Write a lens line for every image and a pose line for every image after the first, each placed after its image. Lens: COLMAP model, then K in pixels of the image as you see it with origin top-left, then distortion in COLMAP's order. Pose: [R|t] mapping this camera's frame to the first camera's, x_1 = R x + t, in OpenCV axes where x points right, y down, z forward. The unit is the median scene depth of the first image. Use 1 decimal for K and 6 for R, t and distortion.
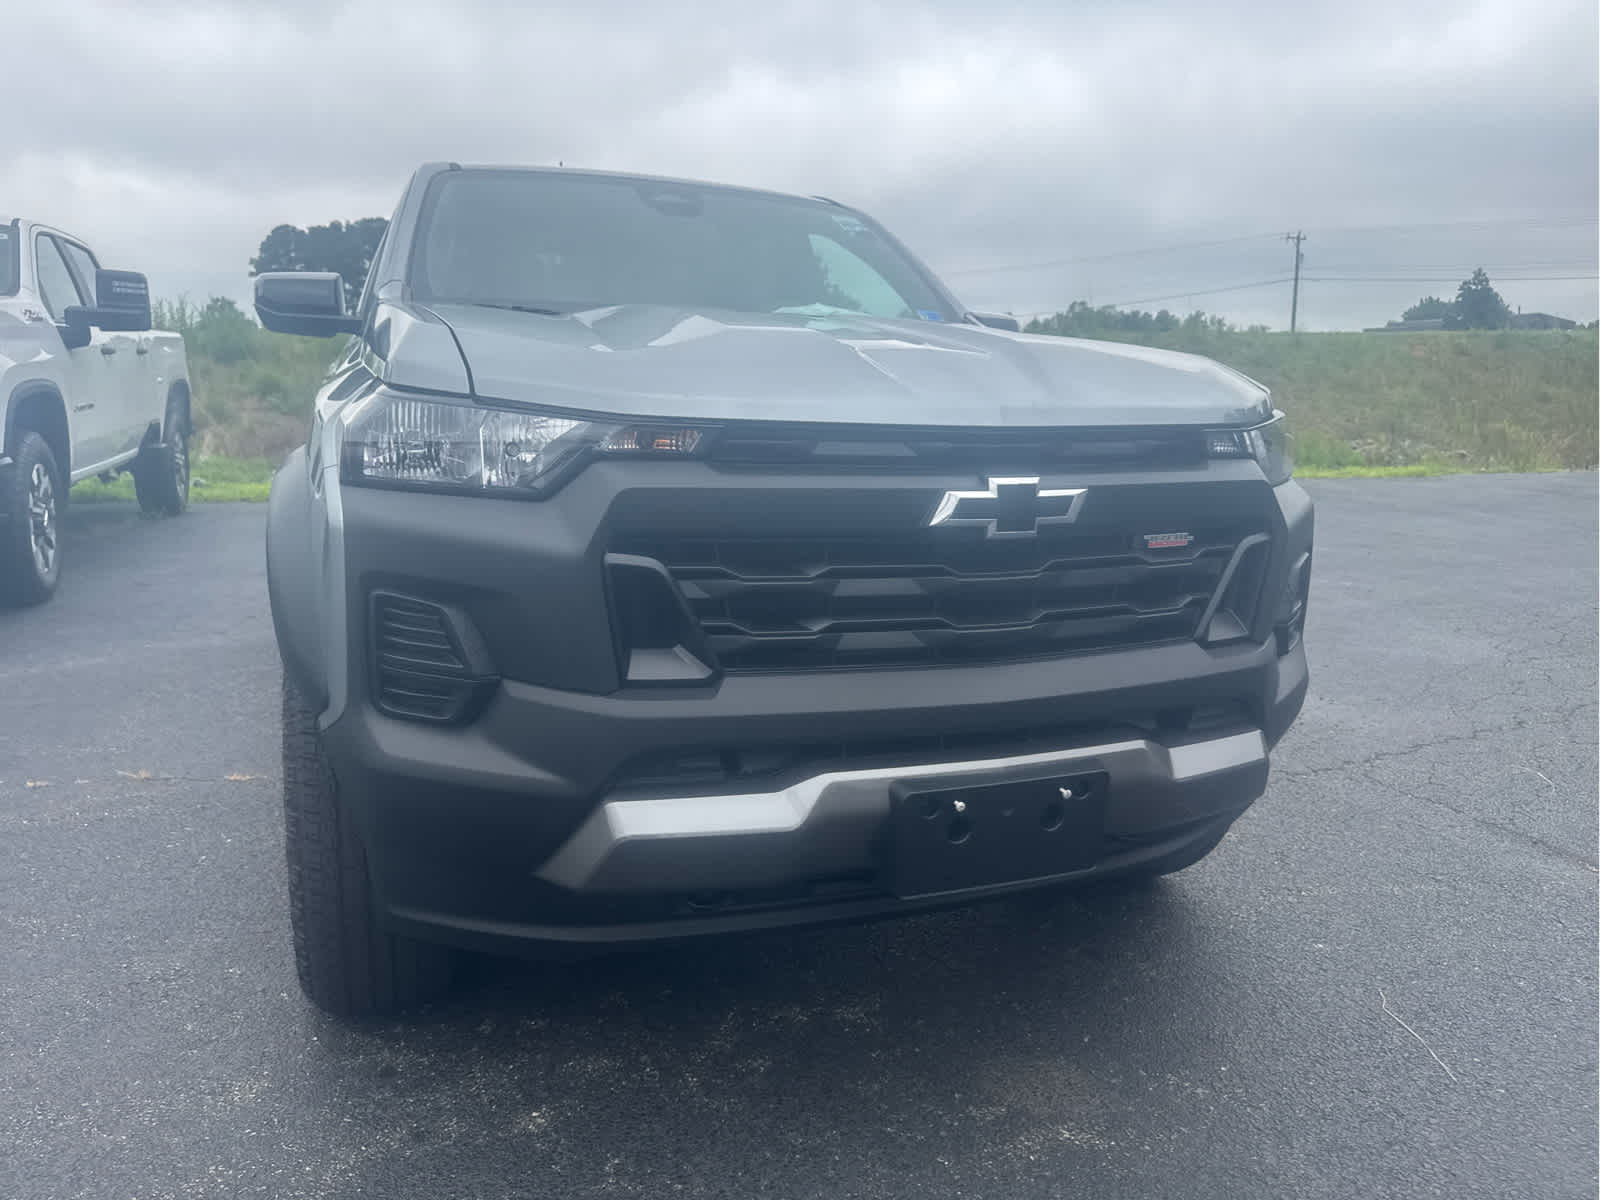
lens RADIAL K [[1130.9, 0, 809.8], [0, 1130.9, 594.2], [0, 0, 1]] dist [0.058298, -0.077161]
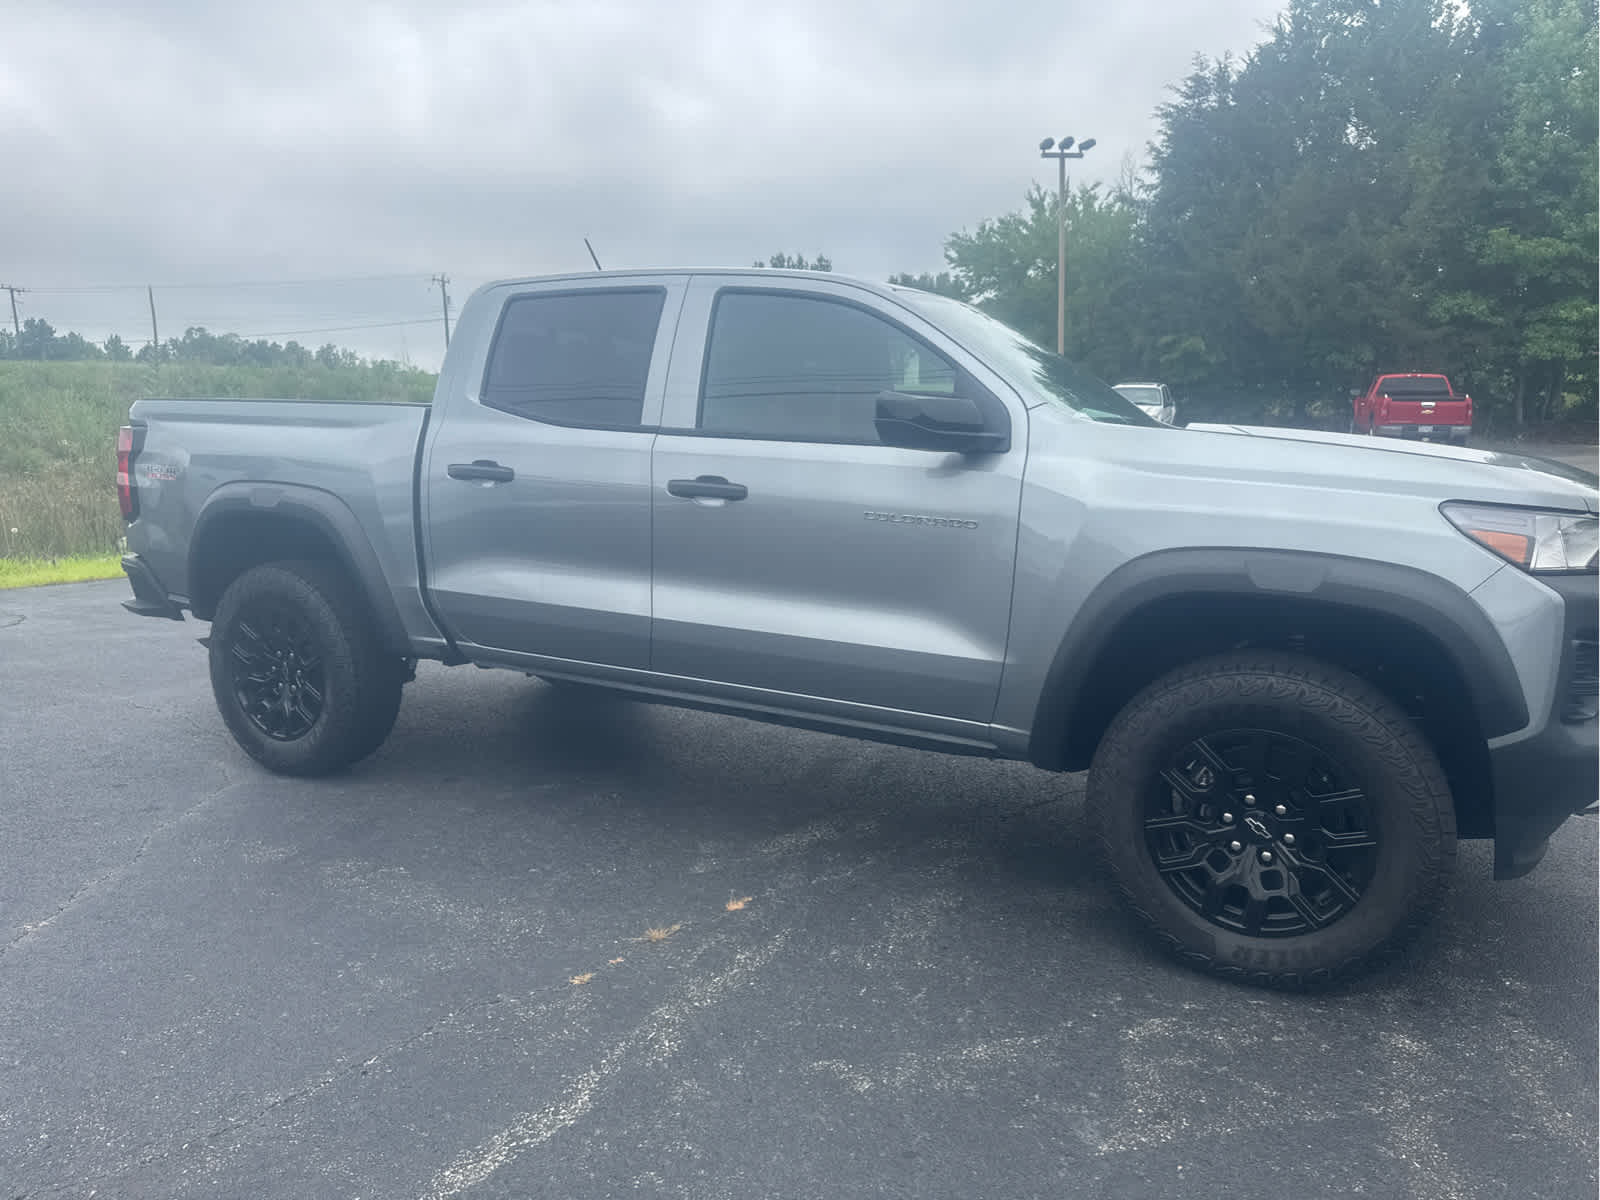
lens RADIAL K [[1130.9, 0, 797.0], [0, 1130.9, 597.7], [0, 0, 1]] dist [0.058298, -0.077161]
pose [[0.754980, -0.106032, 0.647118, -1.933927], [0.122002, 0.992323, 0.020258, -0.196660], [-0.644299, 0.063655, 0.762120, 0.447061]]
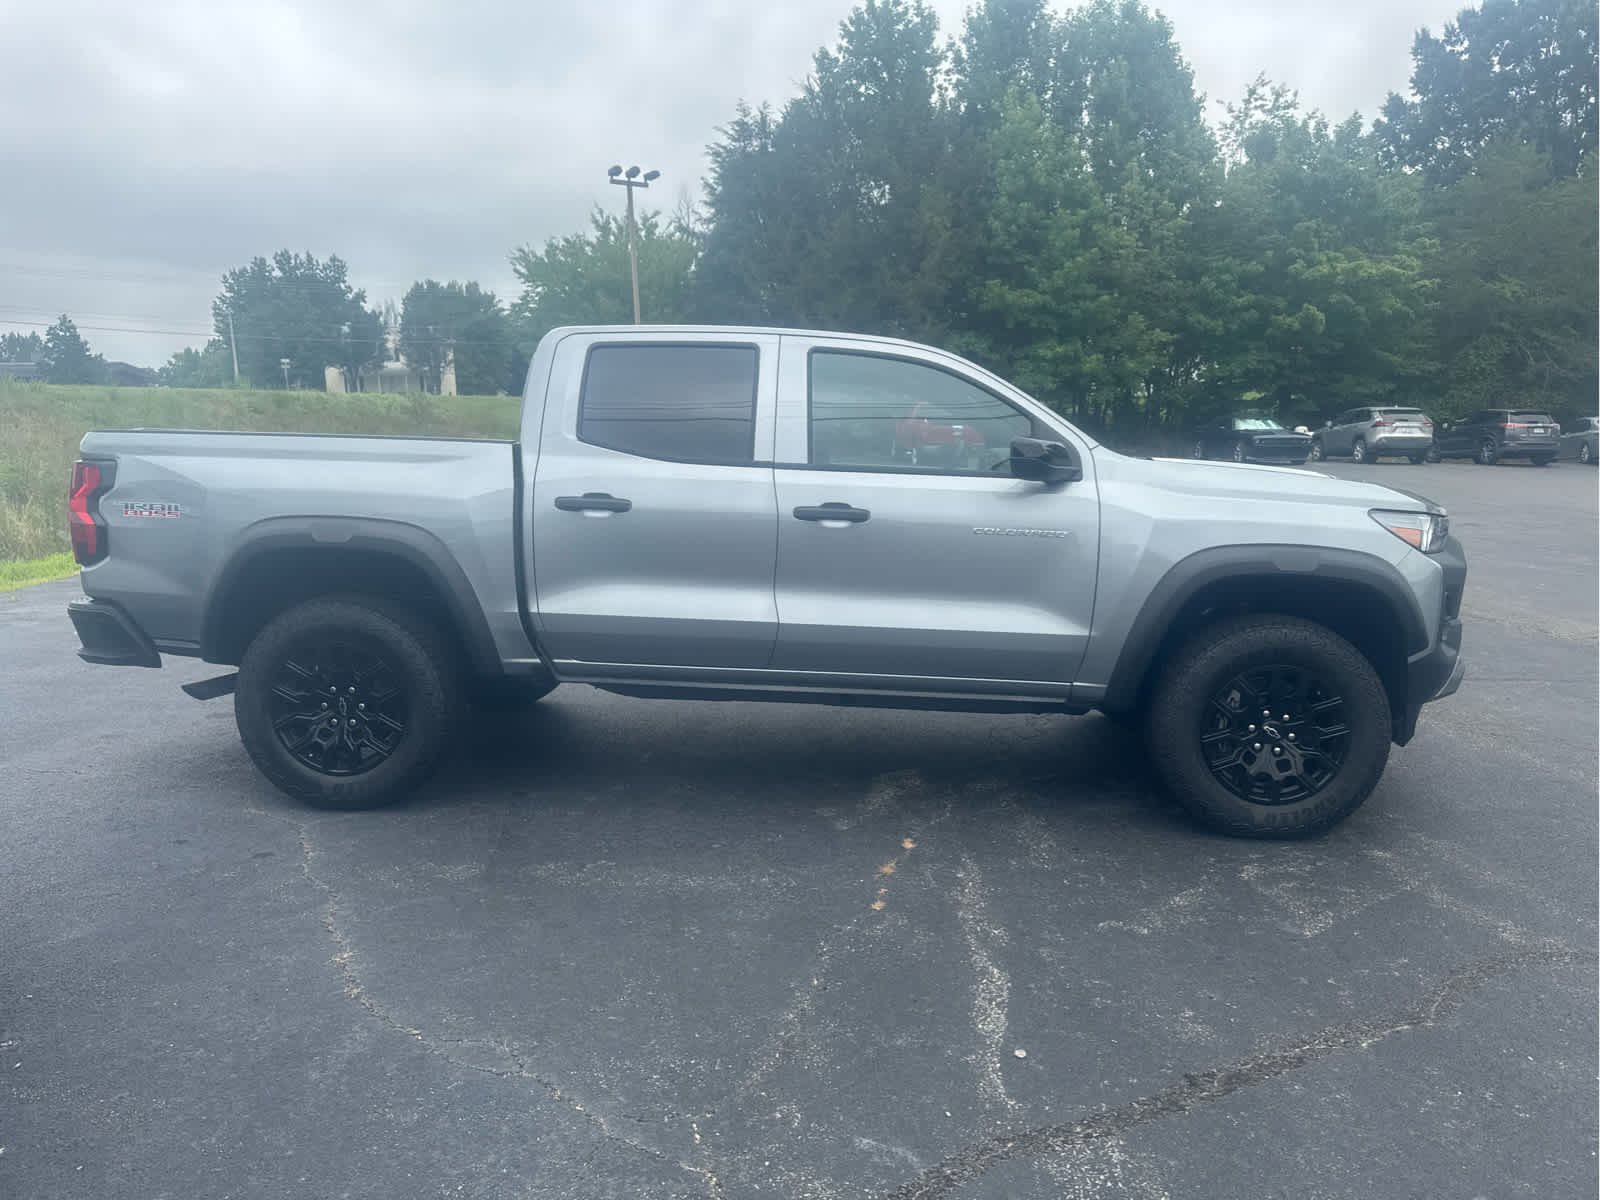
lens RADIAL K [[1130.9, 0, 809.1], [0, 1130.9, 600.4], [0, 0, 1]] dist [0.058298, -0.077161]
pose [[0.420586, -0.133990, 0.897304, -2.896971], [0.161946, 0.984237, 0.071064, -0.352784], [-0.892682, 0.115427, 0.435655, 1.034493]]
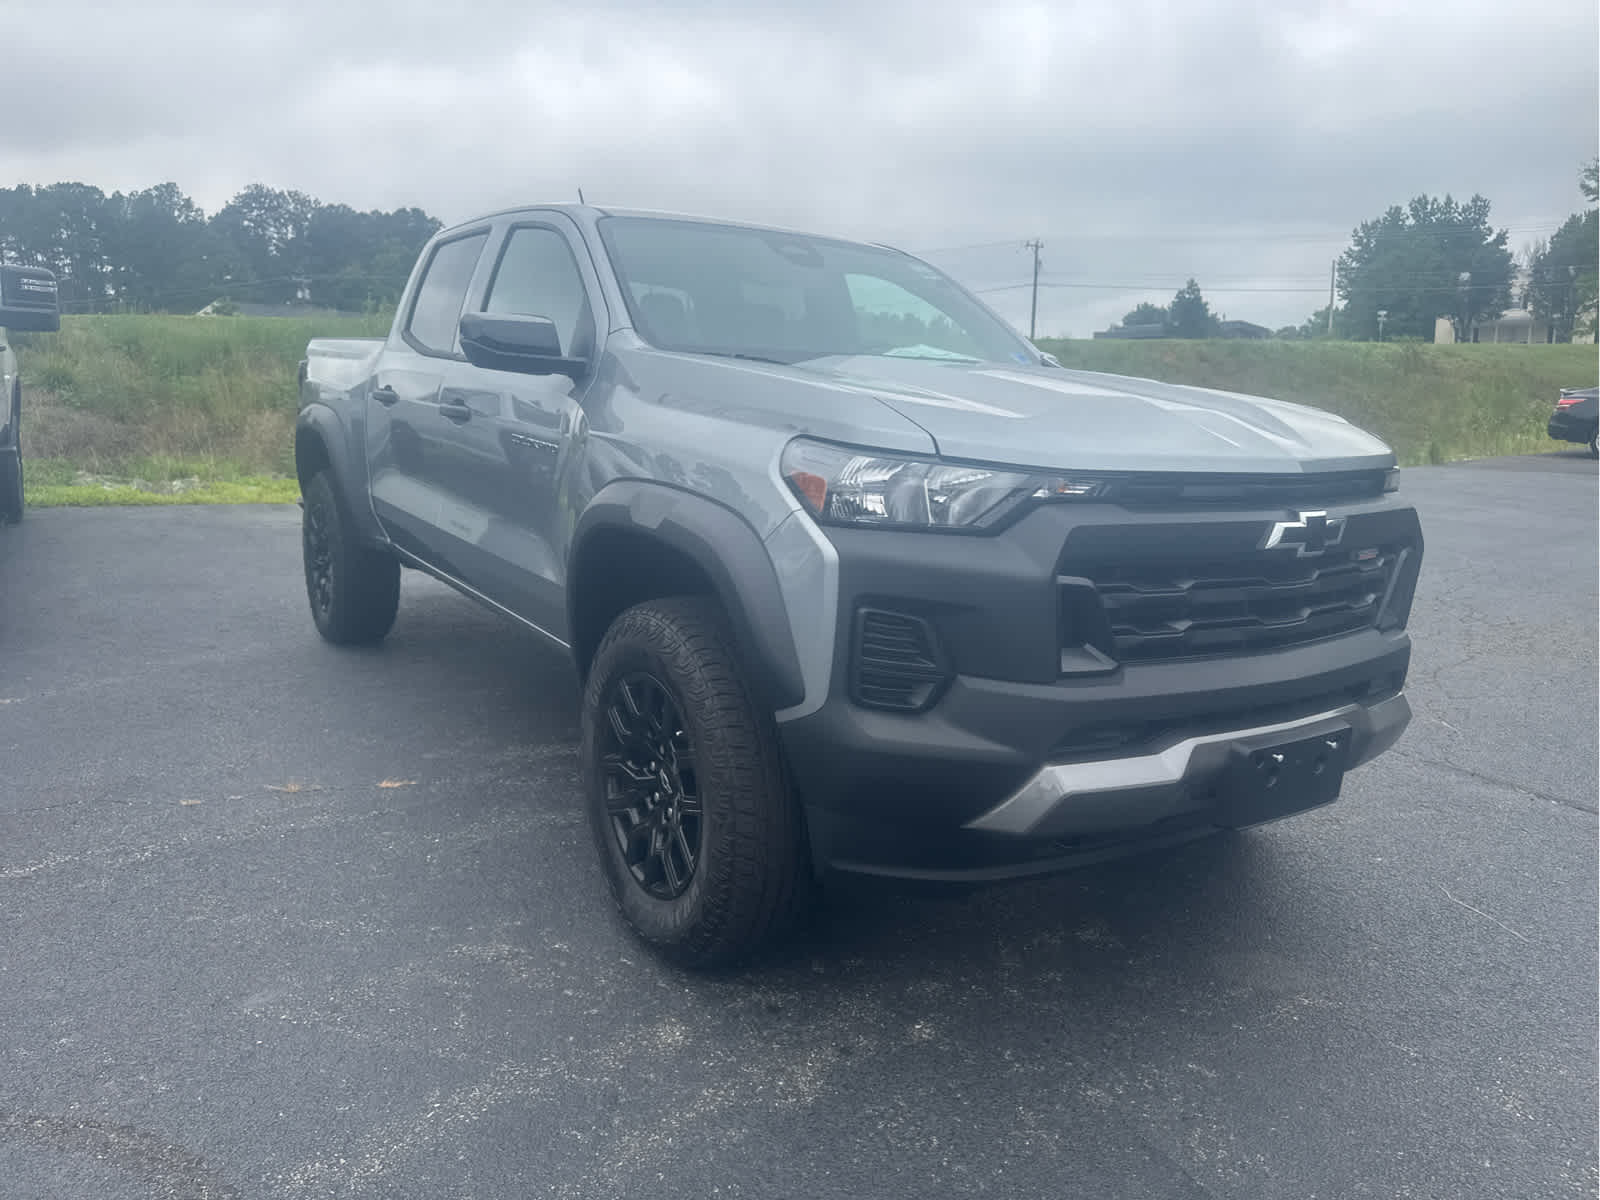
lens RADIAL K [[1130.9, 0, 803.1], [0, 1130.9, 593.4], [0, 0, 1]] dist [0.058298, -0.077161]
pose [[0.978885, -0.025456, 0.202822, -0.625878], [0.024073, 0.999667, 0.009283, -0.029469], [-0.202990, -0.004204, 0.979172, -0.188242]]
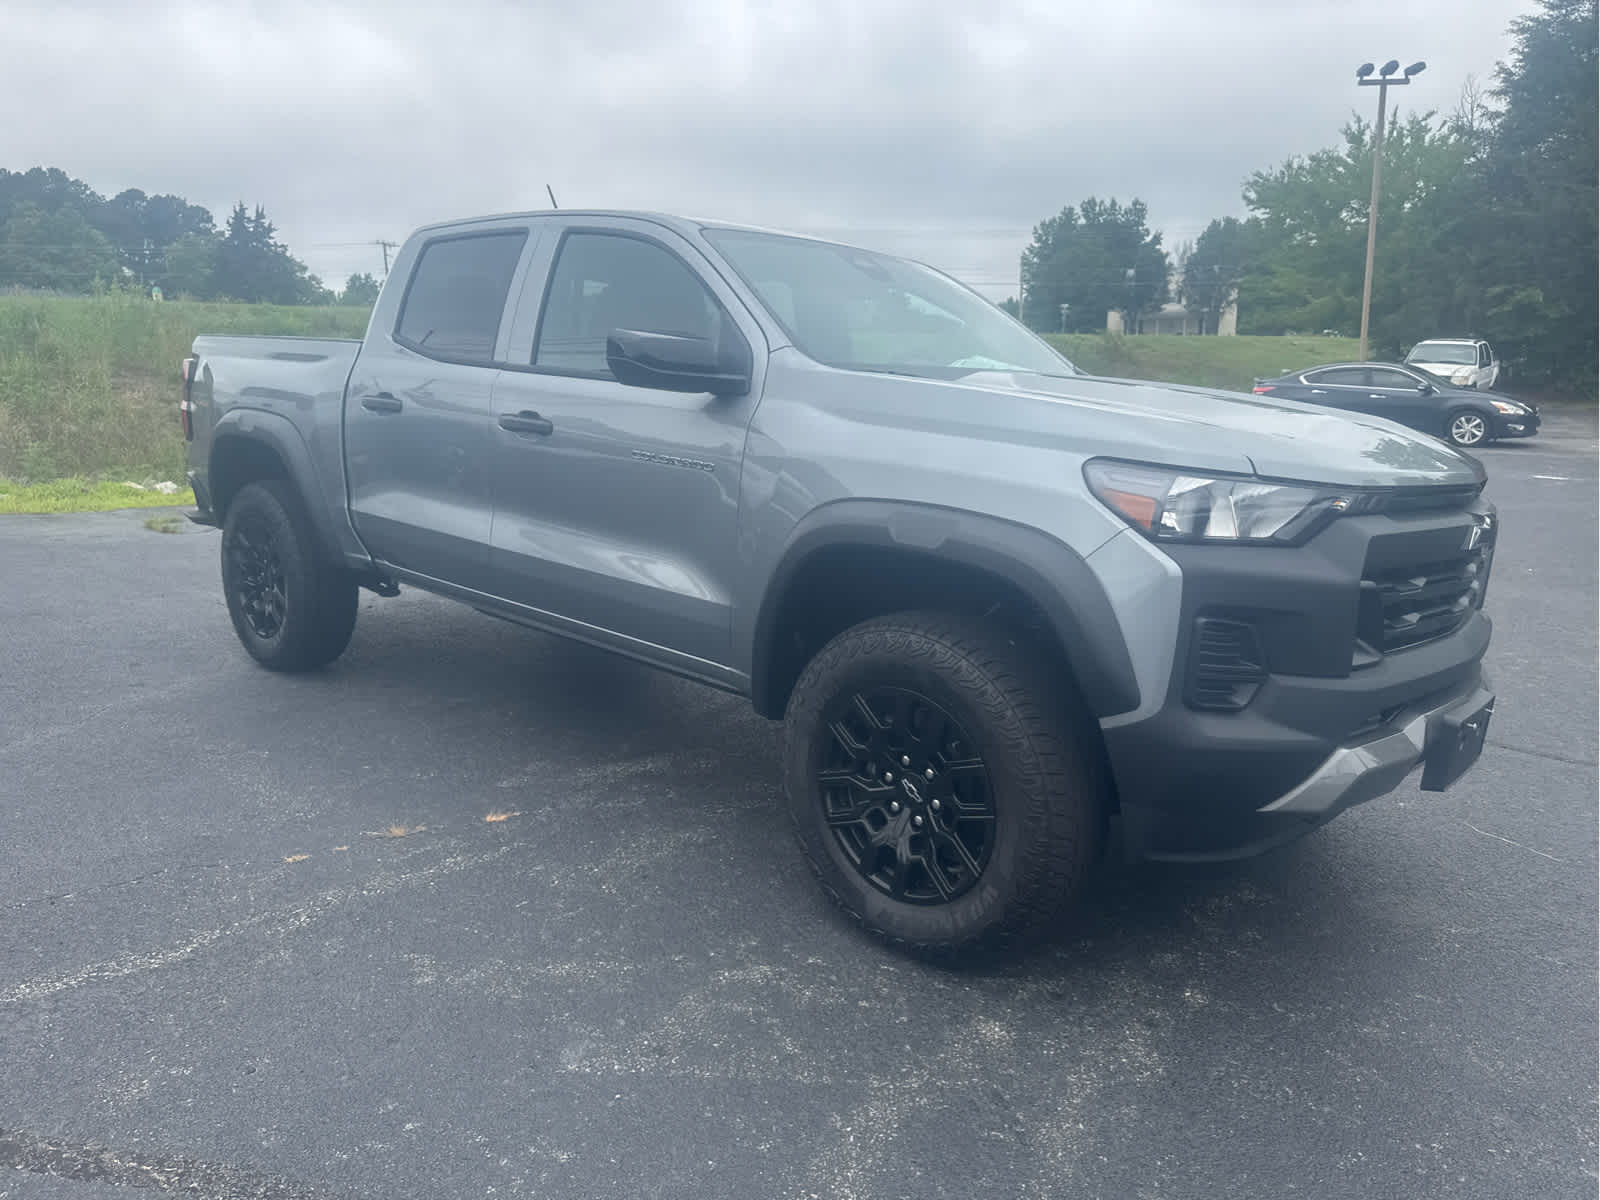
lens RADIAL K [[1130.9, 0, 800.4], [0, 1130.9, 597.7], [0, 0, 1]] dist [0.058298, -0.077161]
pose [[0.899546, -0.072925, 0.430695, -1.256132], [0.063241, 0.997320, 0.036782, -0.097798], [-0.432223, -0.005850, 0.901748, -0.022963]]
